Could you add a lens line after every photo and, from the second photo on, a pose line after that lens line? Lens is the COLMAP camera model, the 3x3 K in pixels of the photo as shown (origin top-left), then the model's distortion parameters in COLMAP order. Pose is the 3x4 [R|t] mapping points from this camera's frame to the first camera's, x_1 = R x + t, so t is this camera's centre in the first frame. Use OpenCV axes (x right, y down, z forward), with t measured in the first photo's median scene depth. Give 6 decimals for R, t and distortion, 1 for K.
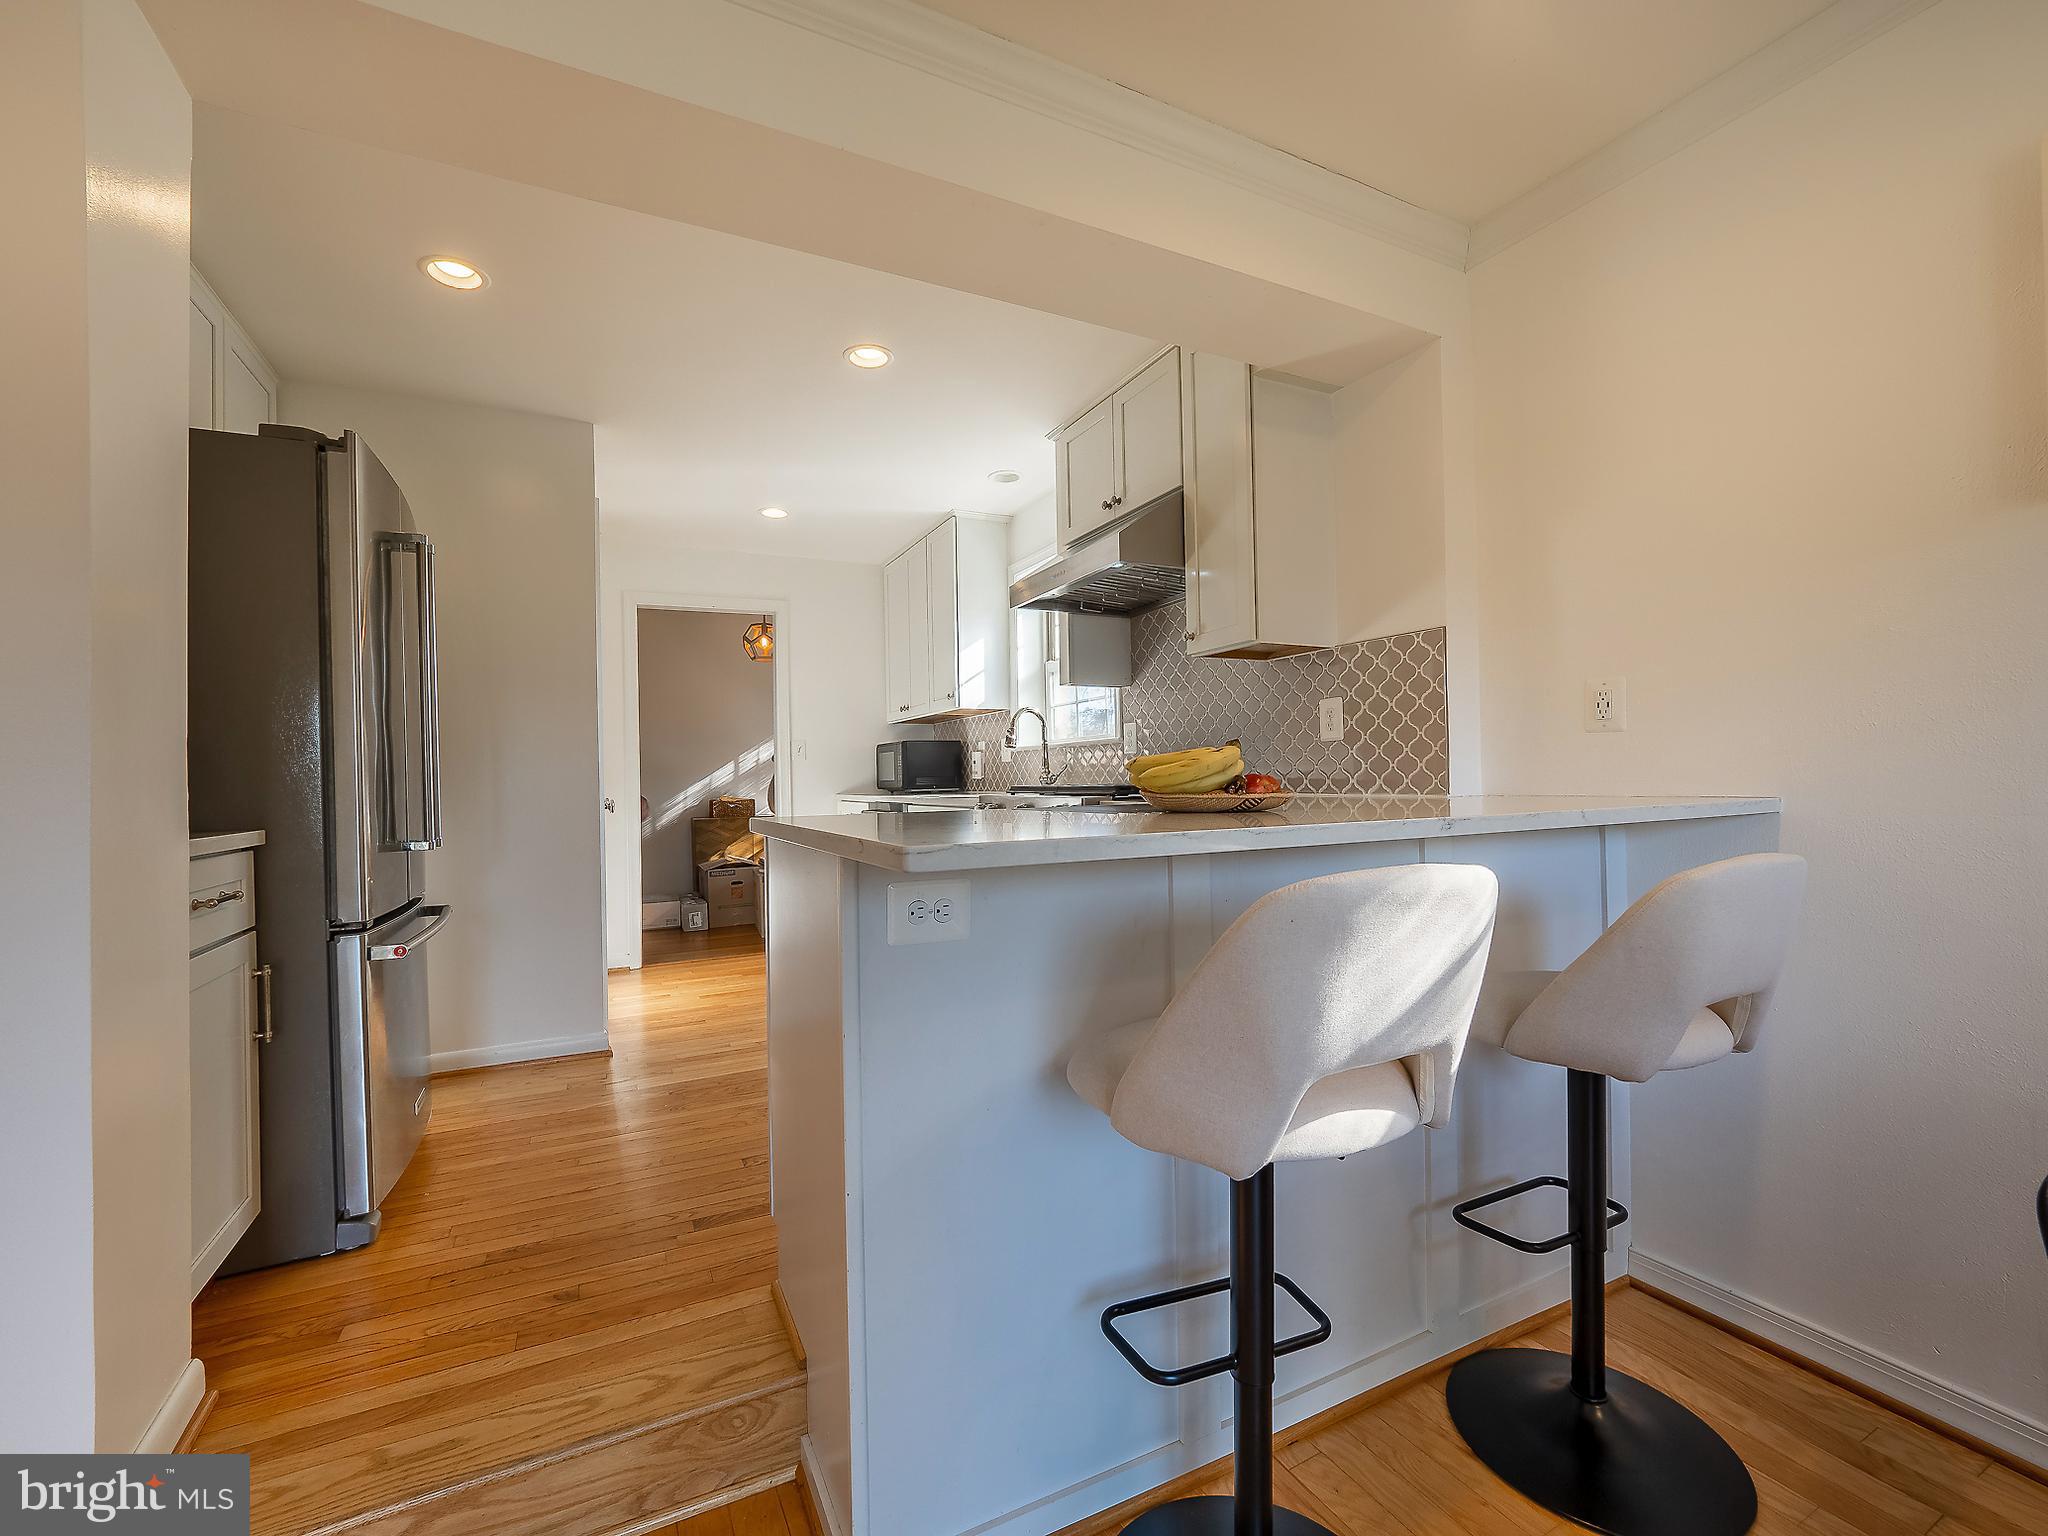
lens RADIAL K [[872.0, 0, 1022.6], [0, 872.0, 771.3], [0, 0, 1]] dist [-0.006735, -0.000638]
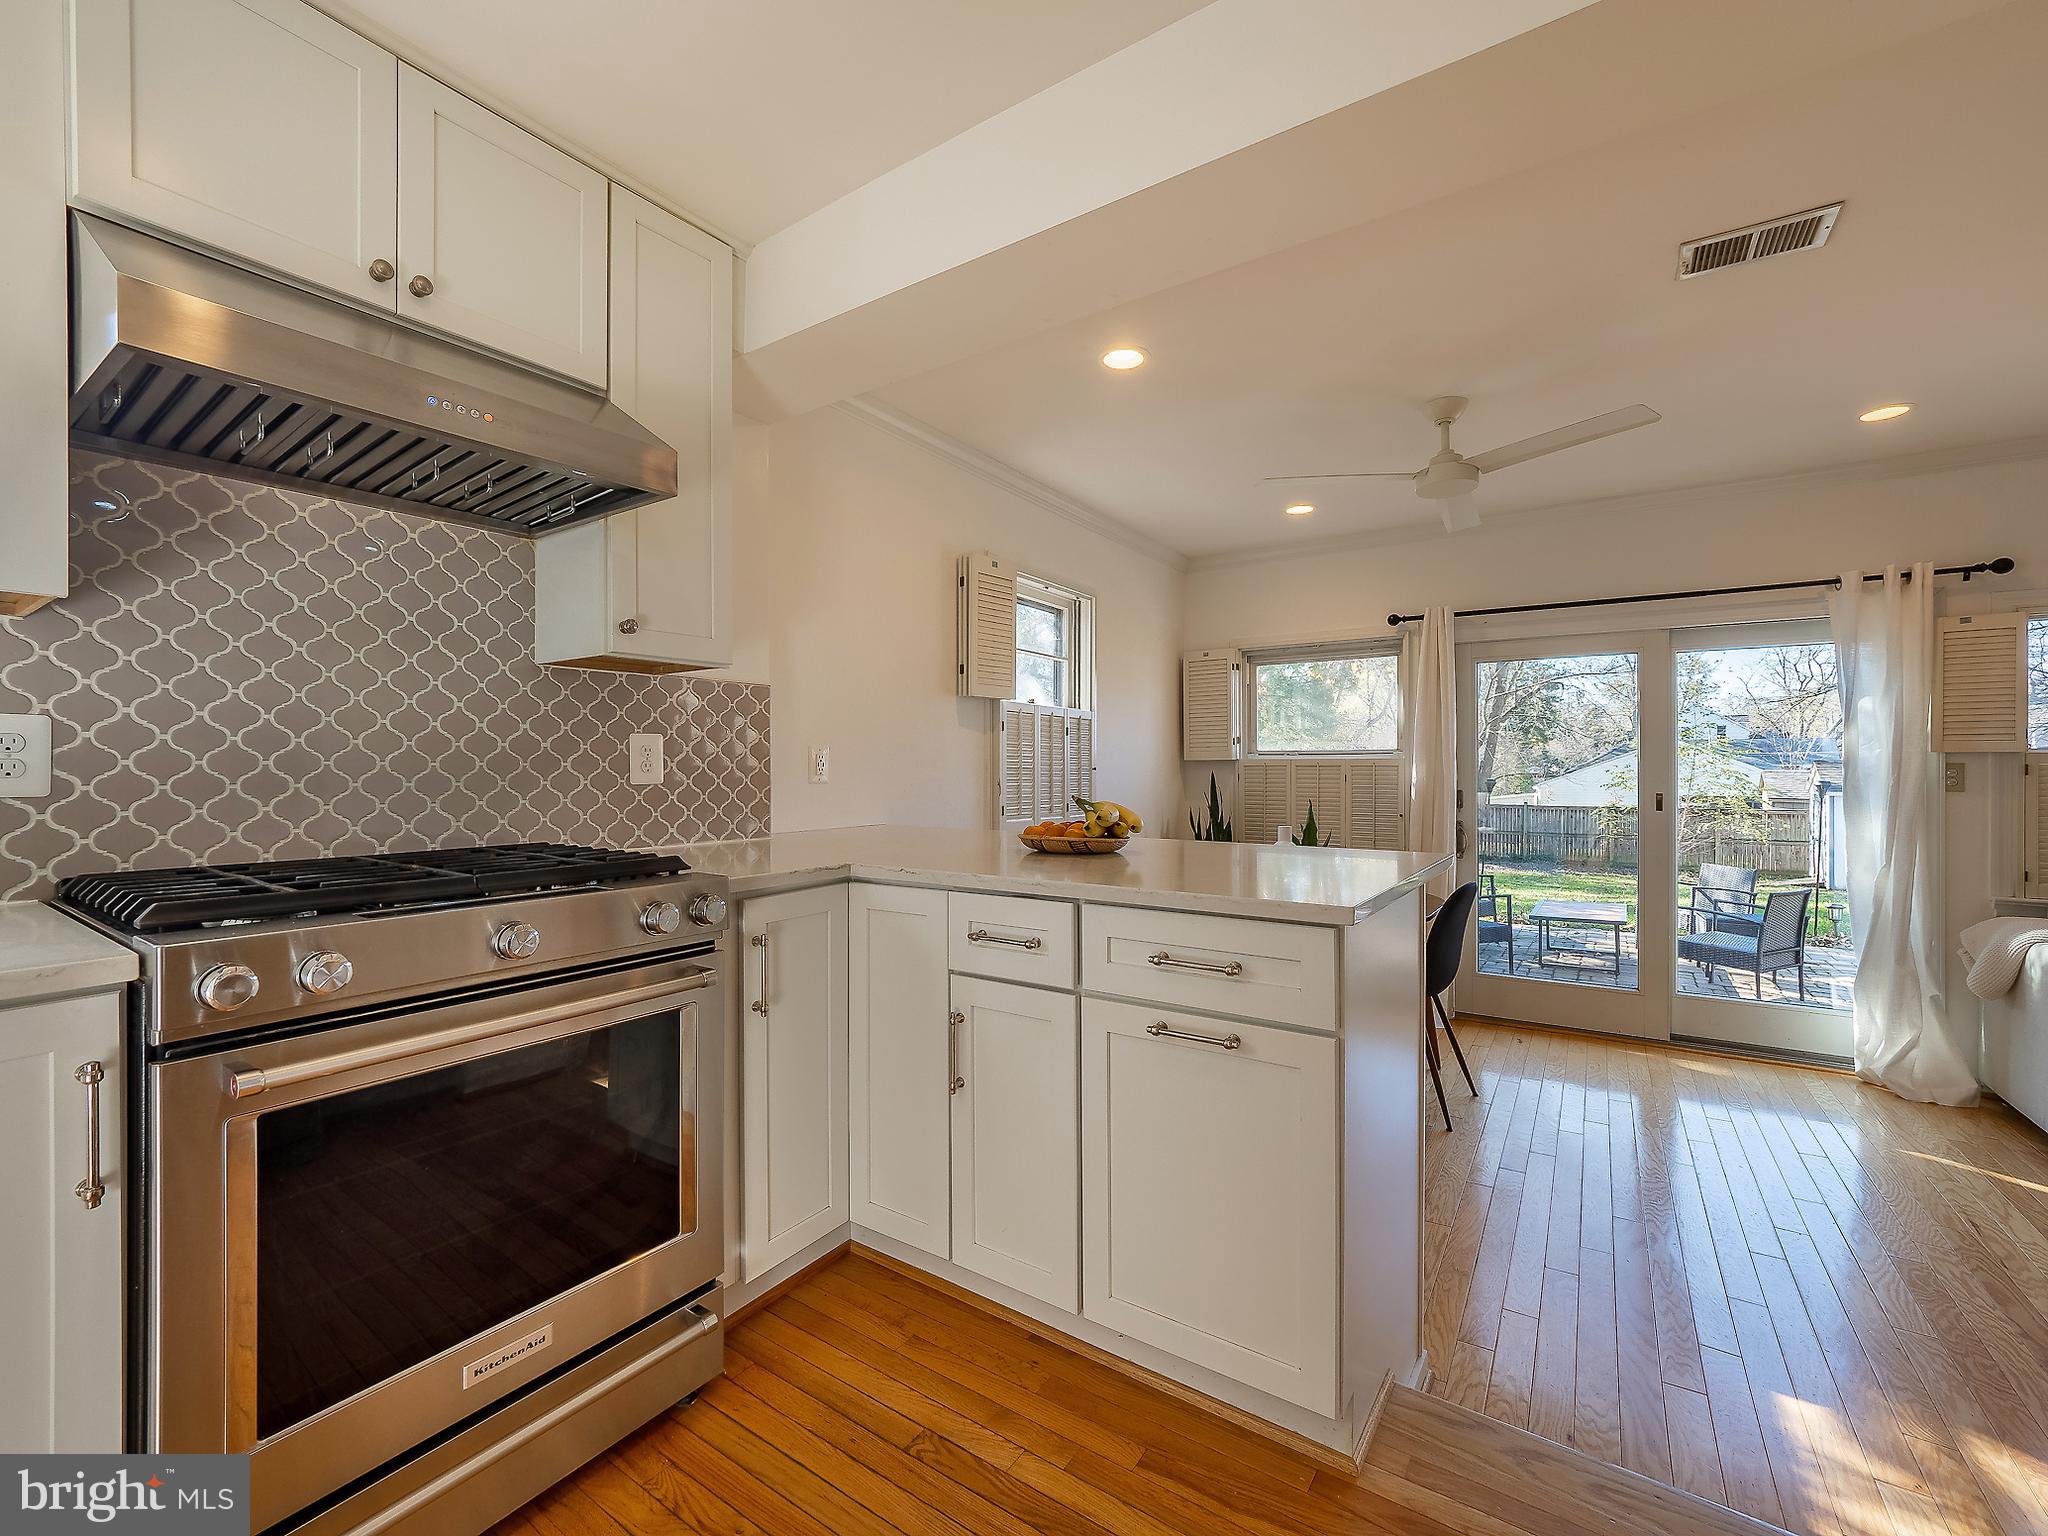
lens RADIAL K [[881.2, 0, 1020.7], [0, 881.2, 759.8], [0, 0, 1]] dist [-0.000401, 0.001124]
pose [[-0.494612, 0.027887, 0.868666, -0.614700], [0.005402, 0.999564, -0.029014, -0.034646], [-0.869097, -0.009658, -0.494547, 1.196540]]
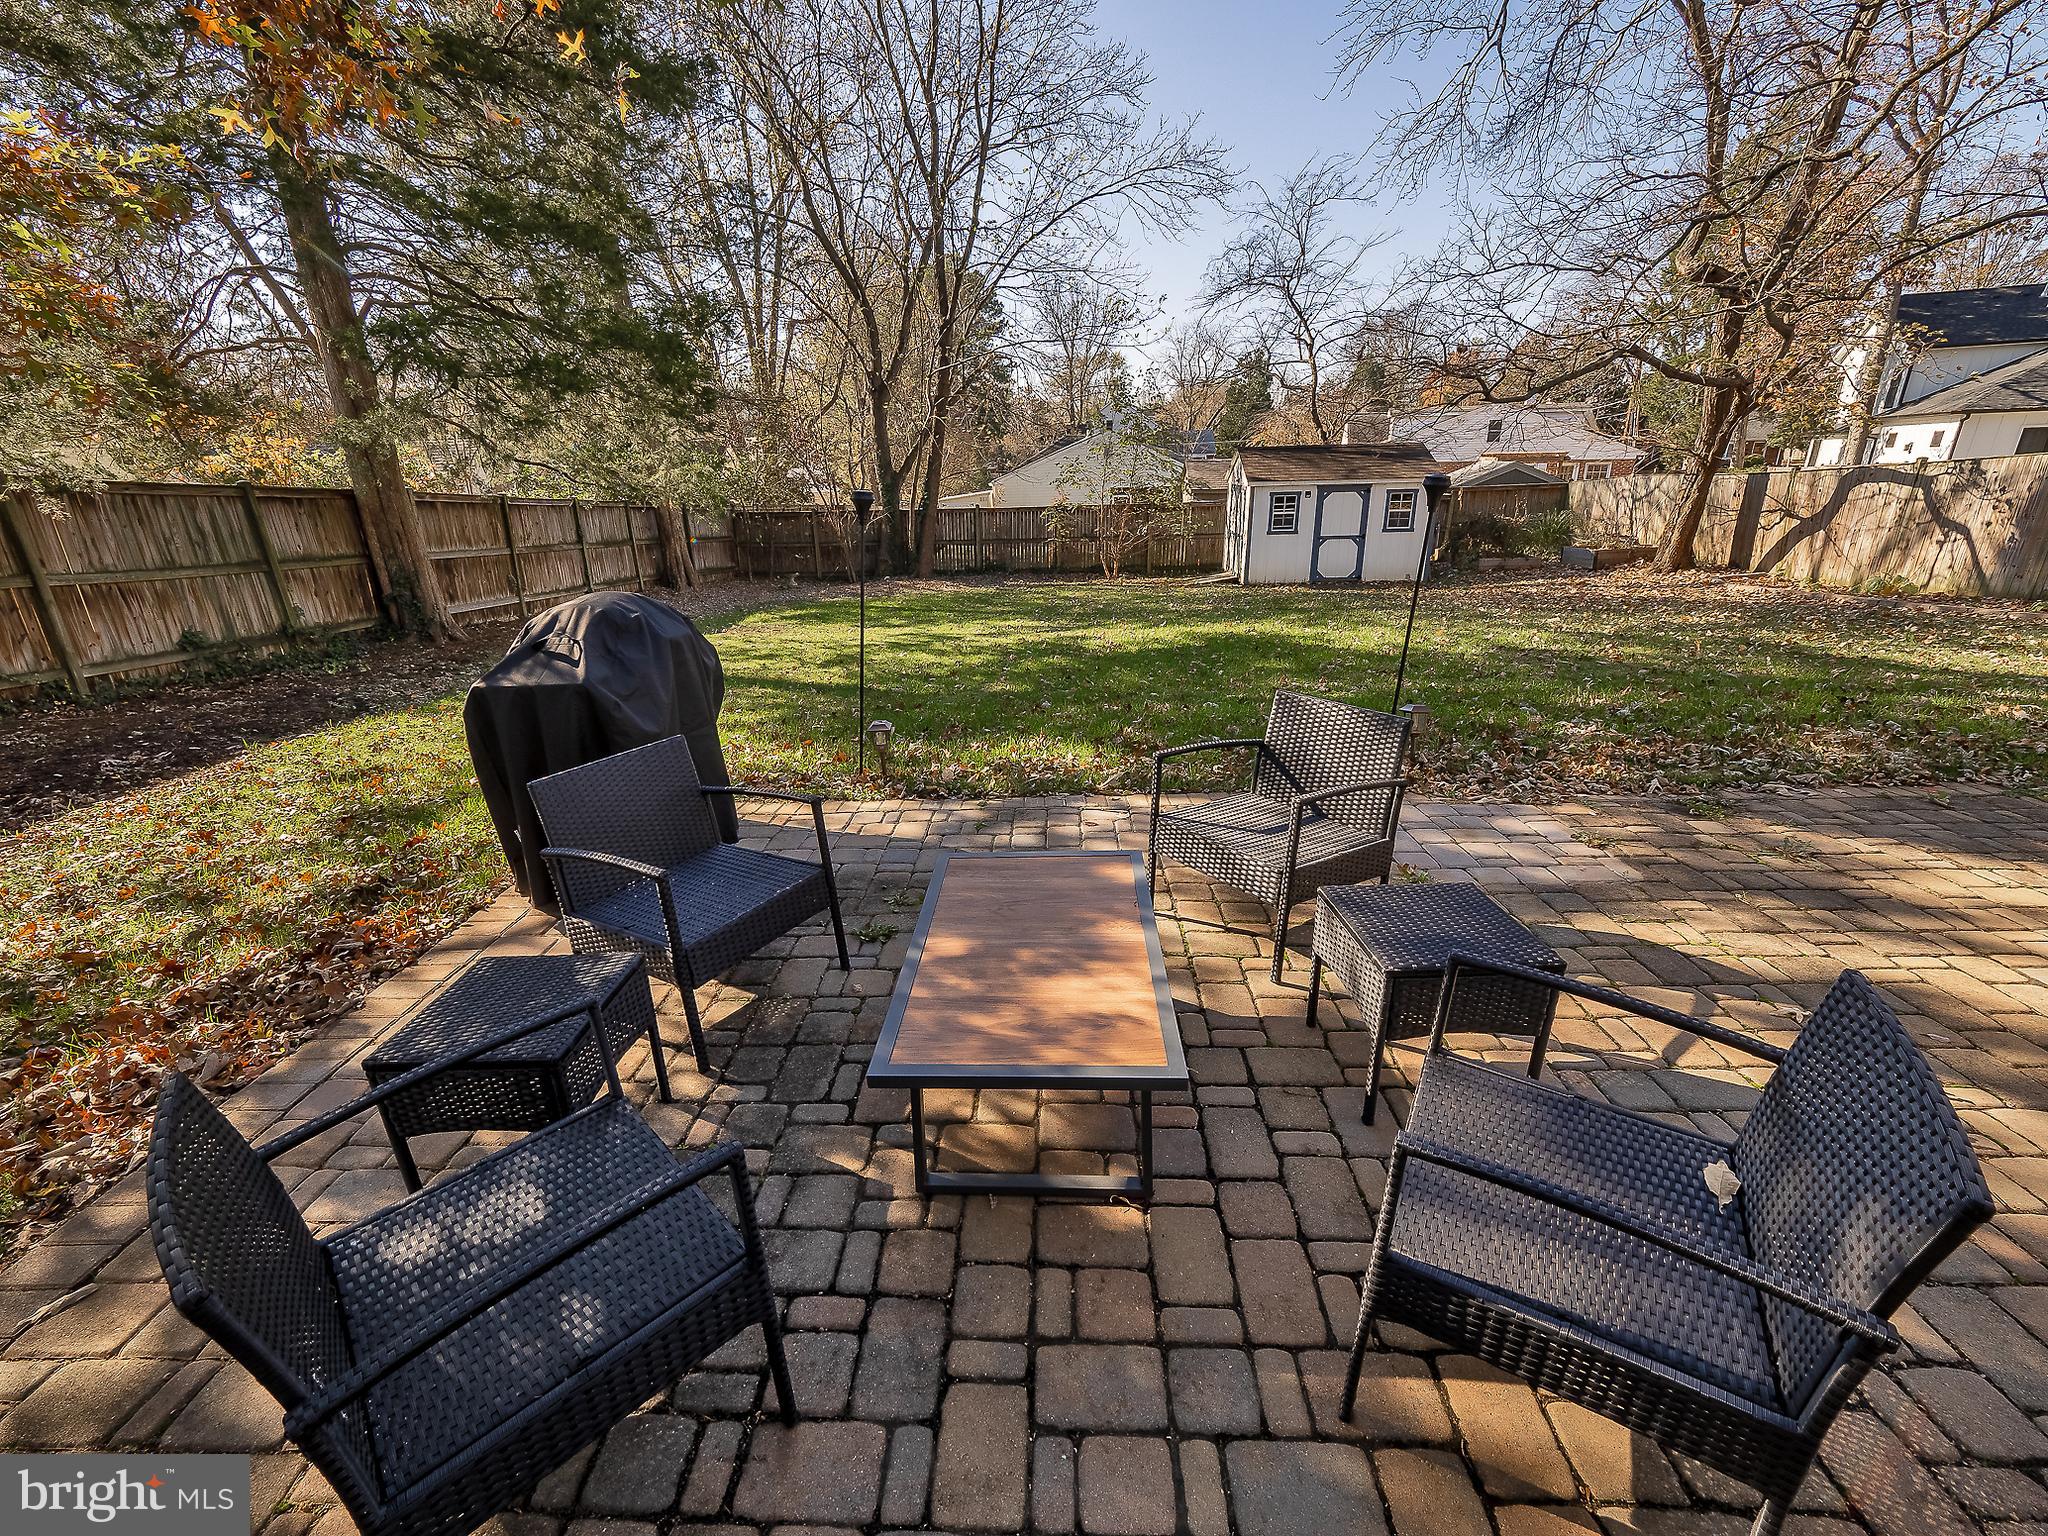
lens RADIAL K [[872.1, 0, 999.6], [0, 872.1, 779.7], [0, 0, 1]] dist [-0.013110, 0.000701]
pose [[-0.867483, -0.129530, 0.480308, 0.514245], [0.040861, 0.943691, 0.328294, -0.059089], [-0.495787, 0.304415, -0.813343, -0.882982]]
